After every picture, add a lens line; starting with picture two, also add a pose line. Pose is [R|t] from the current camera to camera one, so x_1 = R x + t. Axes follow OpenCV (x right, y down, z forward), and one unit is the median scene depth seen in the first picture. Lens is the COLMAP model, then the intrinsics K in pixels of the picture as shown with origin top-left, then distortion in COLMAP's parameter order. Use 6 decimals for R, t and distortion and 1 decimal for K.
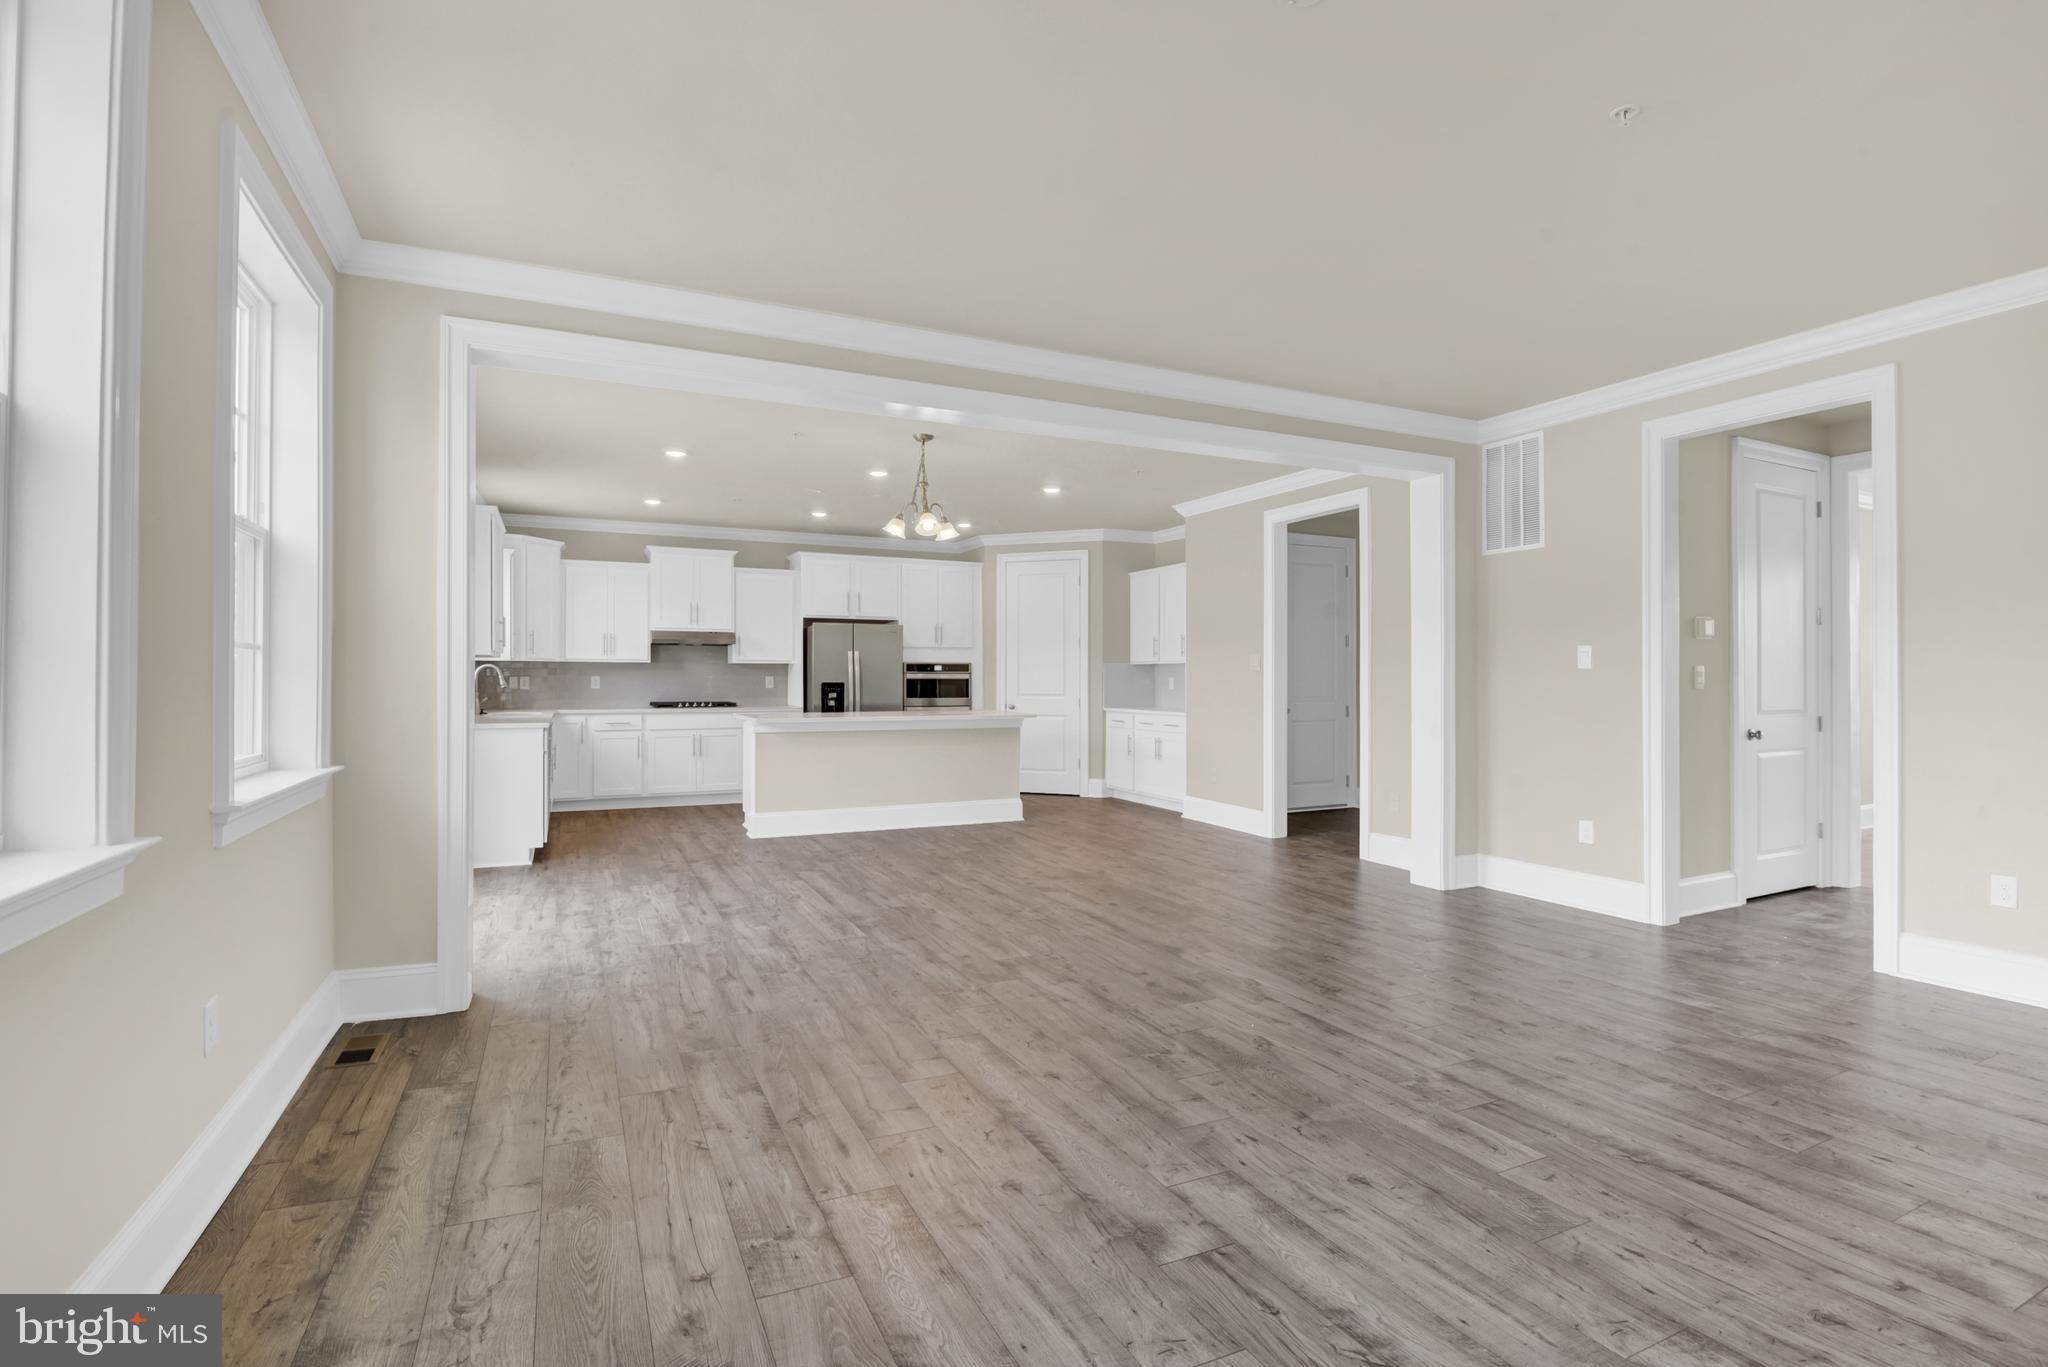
lens RADIAL K [[959.3, 0, 1019.3], [0, 959.3, 687.3], [0, 0, 1]] dist [-0.035661, 0.001015]
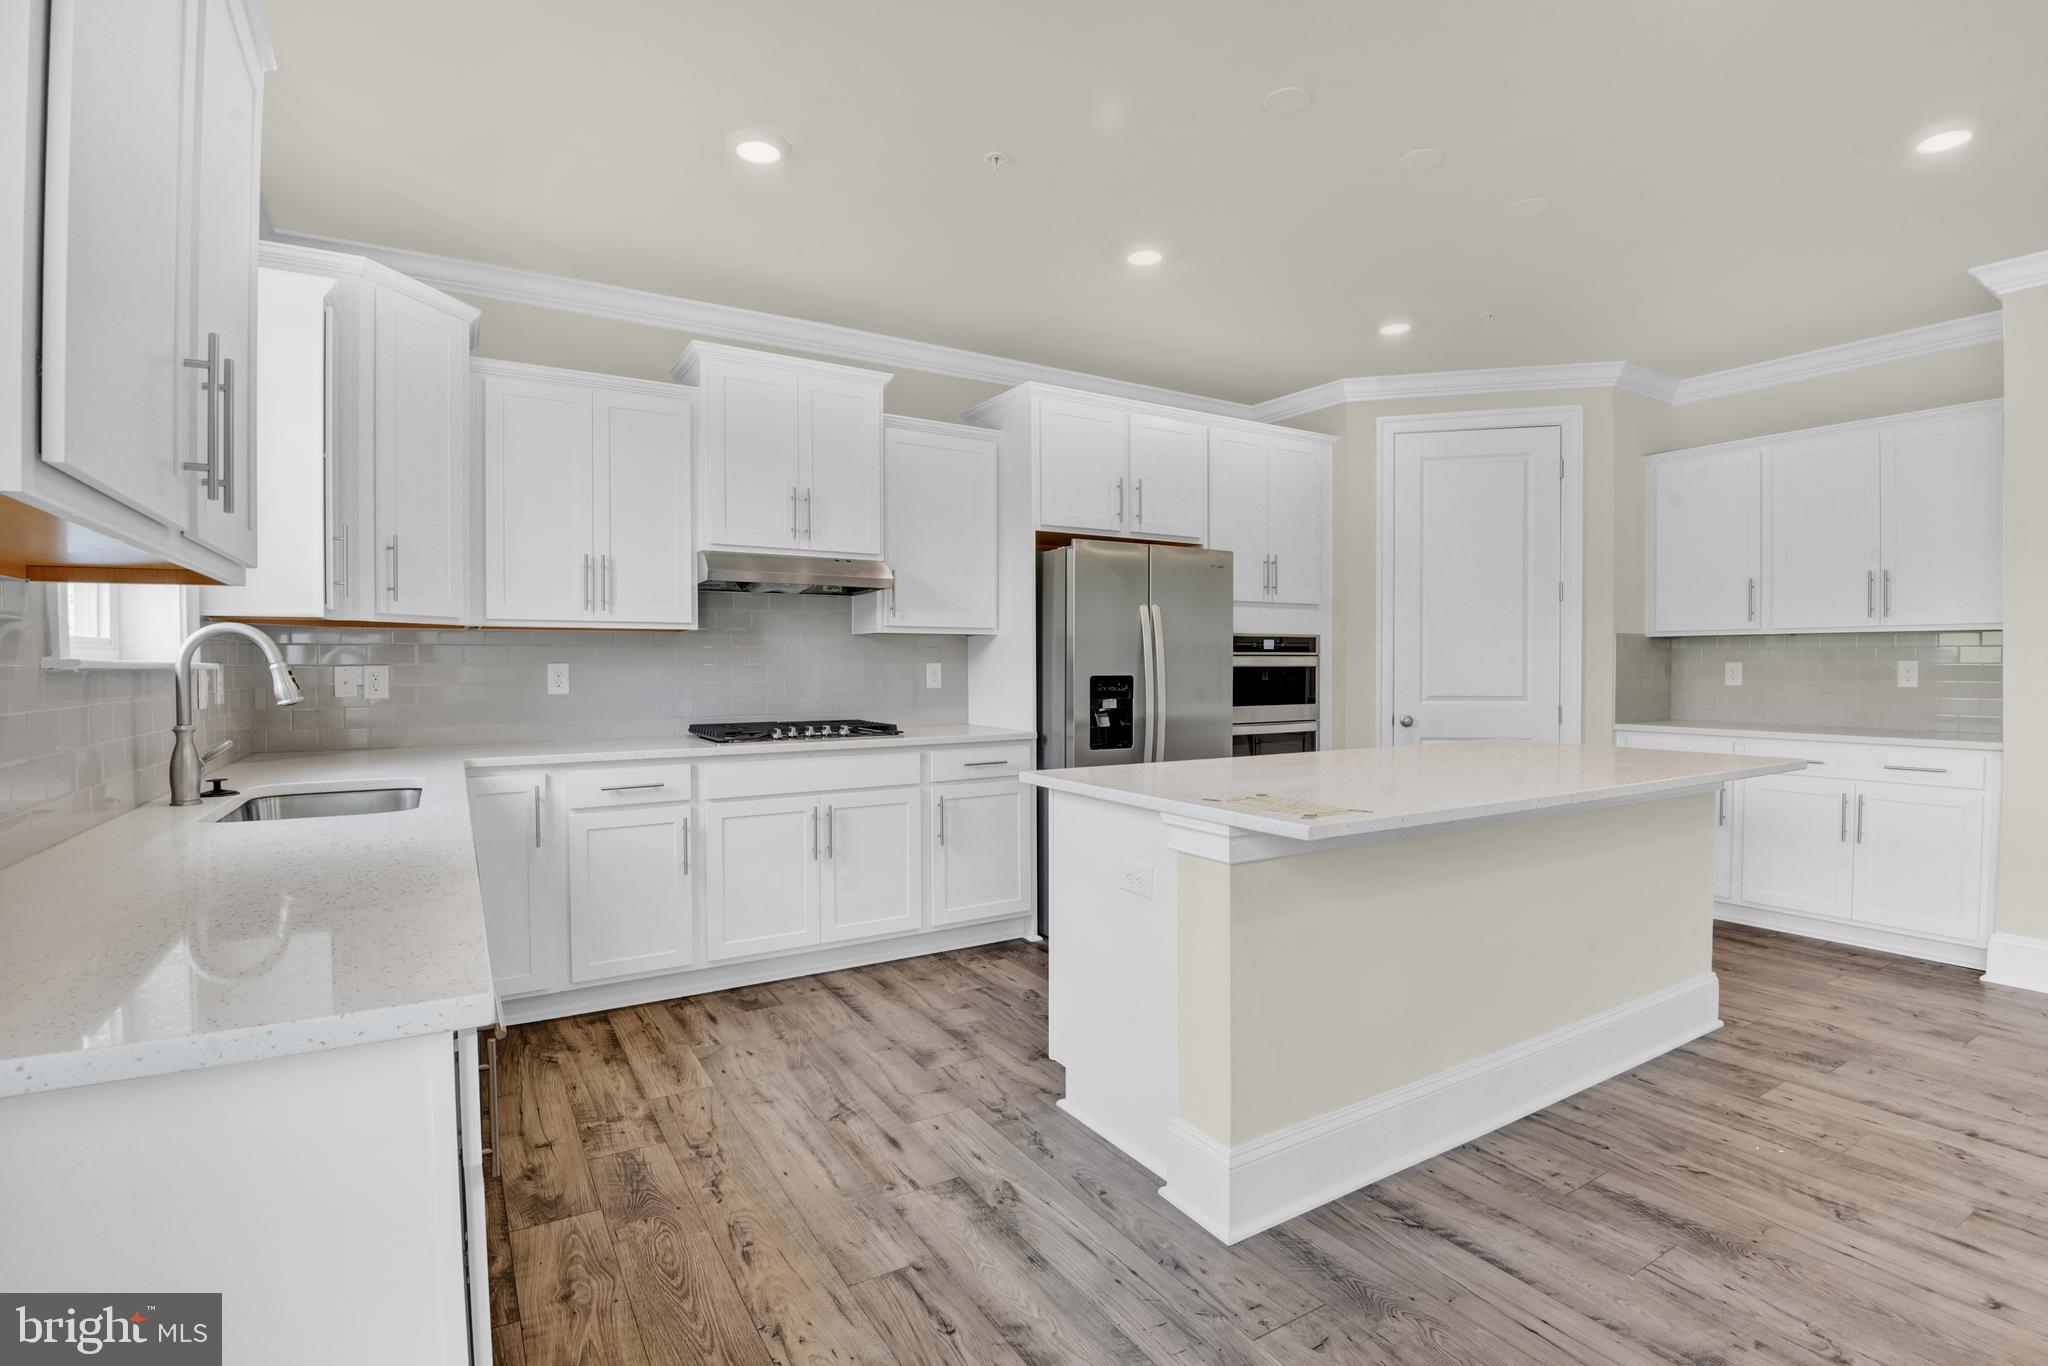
lens RADIAL K [[959.3, 0, 1003.4], [0, 959.3, 683.8], [0, 0, 1]] dist [-0.035661, 0.001015]
pose [[0.994086, -0.006518, 0.108401, -0.292854], [0.005395, 0.999929, 0.010651, -0.006308], [-0.108463, -0.010004, 0.994050, 0.563029]]
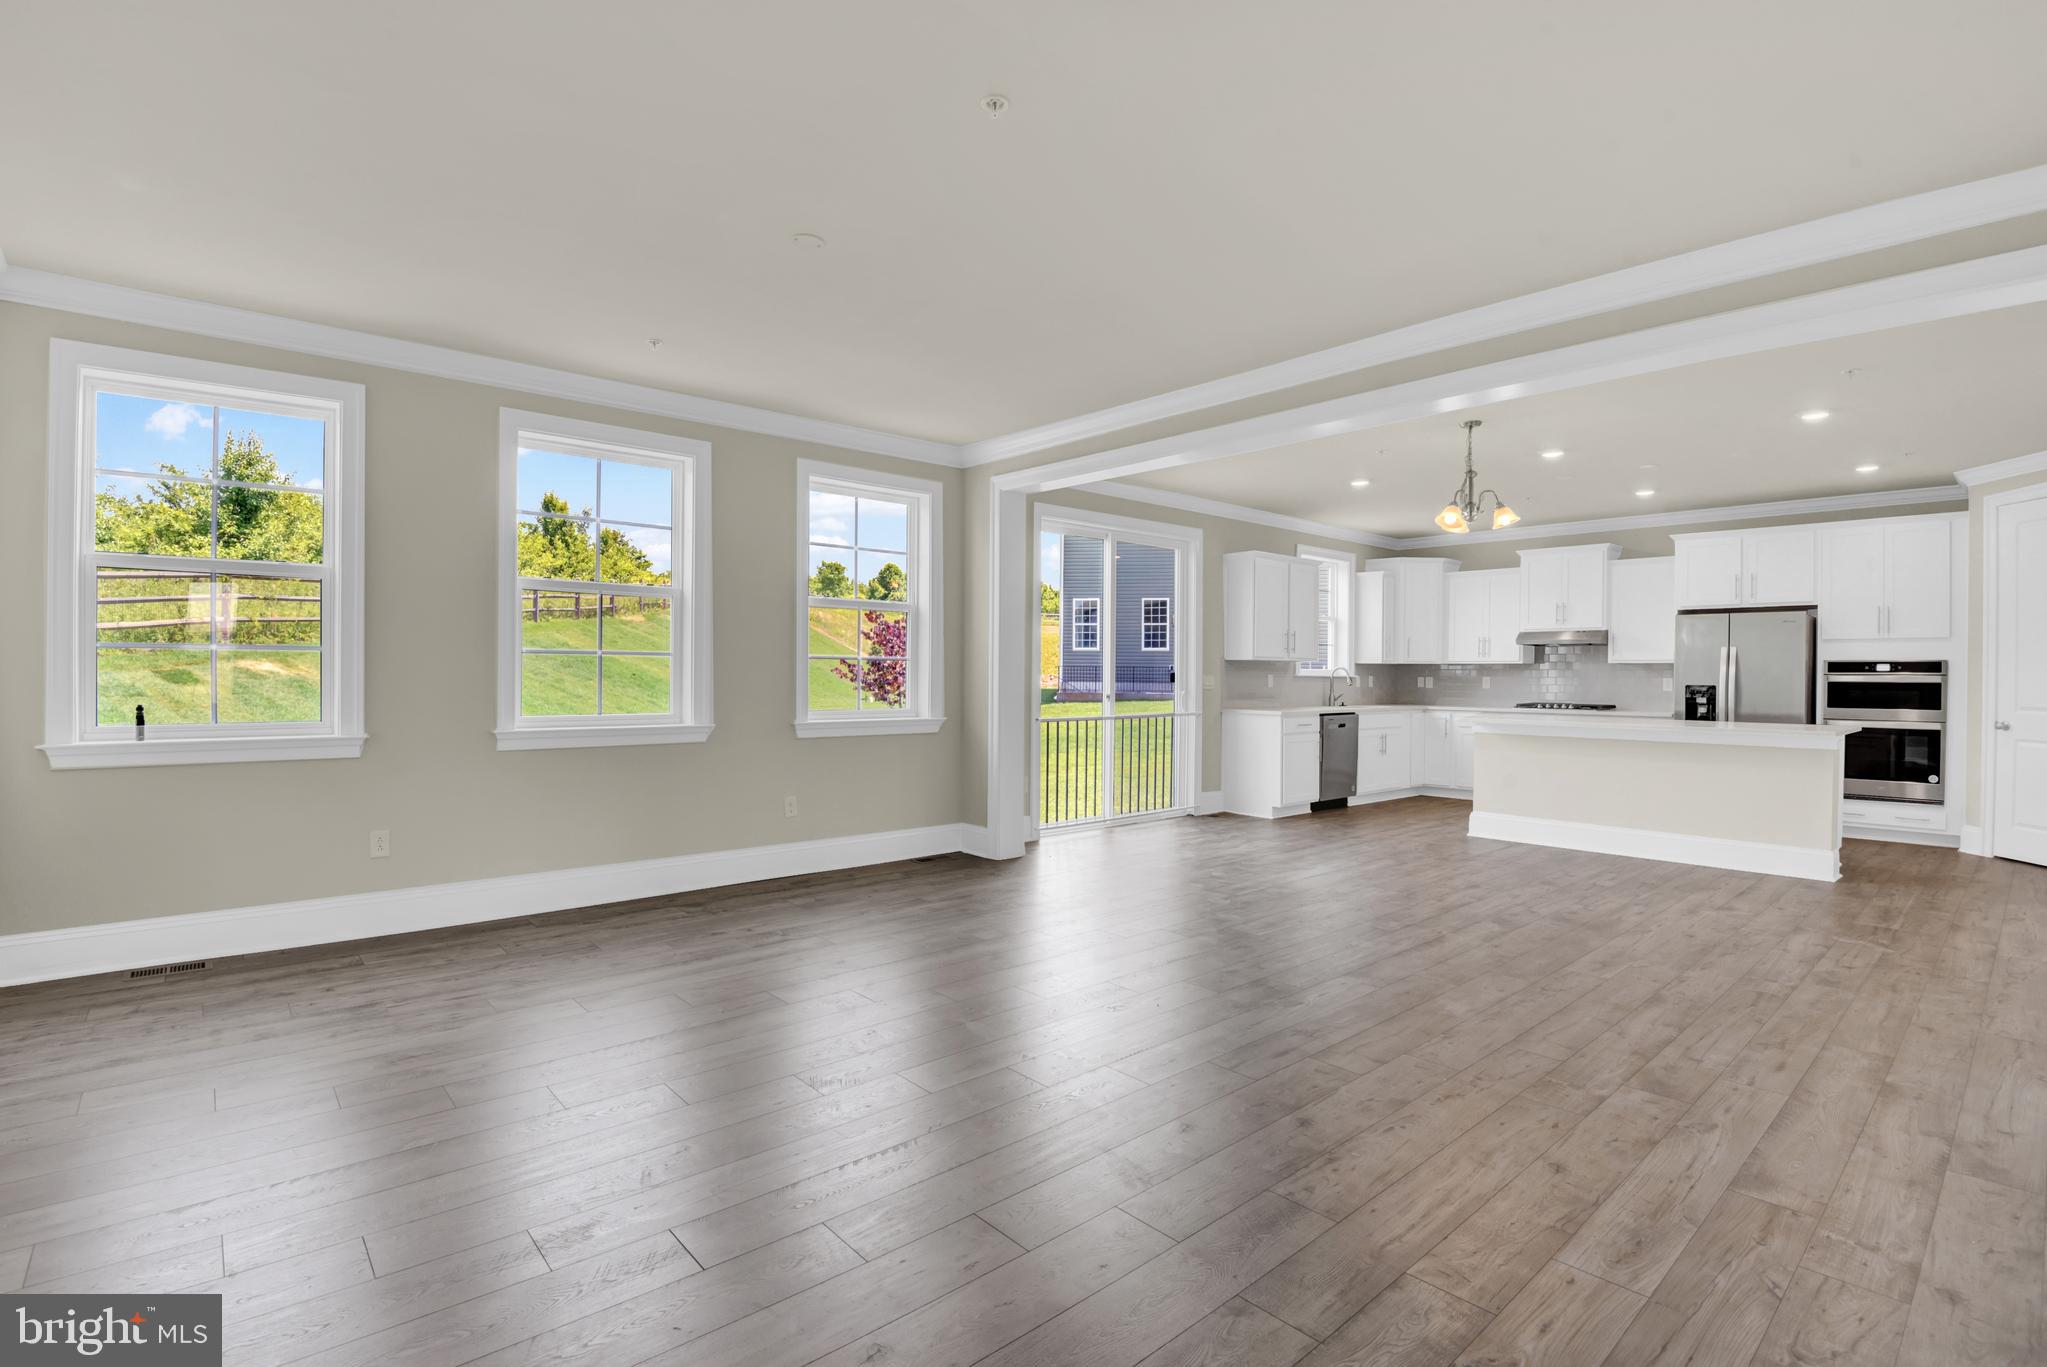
lens RADIAL K [[958.8, 0, 1032.0], [0, 958.8, 682.3], [0, 0, 1]] dist [-0.035661, 0.001015]
pose [[0.286832, 0.006639, -0.957958, 0.430337], [-0.015628, 0.999875, 0.002250, -0.000340], [0.957853, 0.014326, 0.286900, 0.199023]]
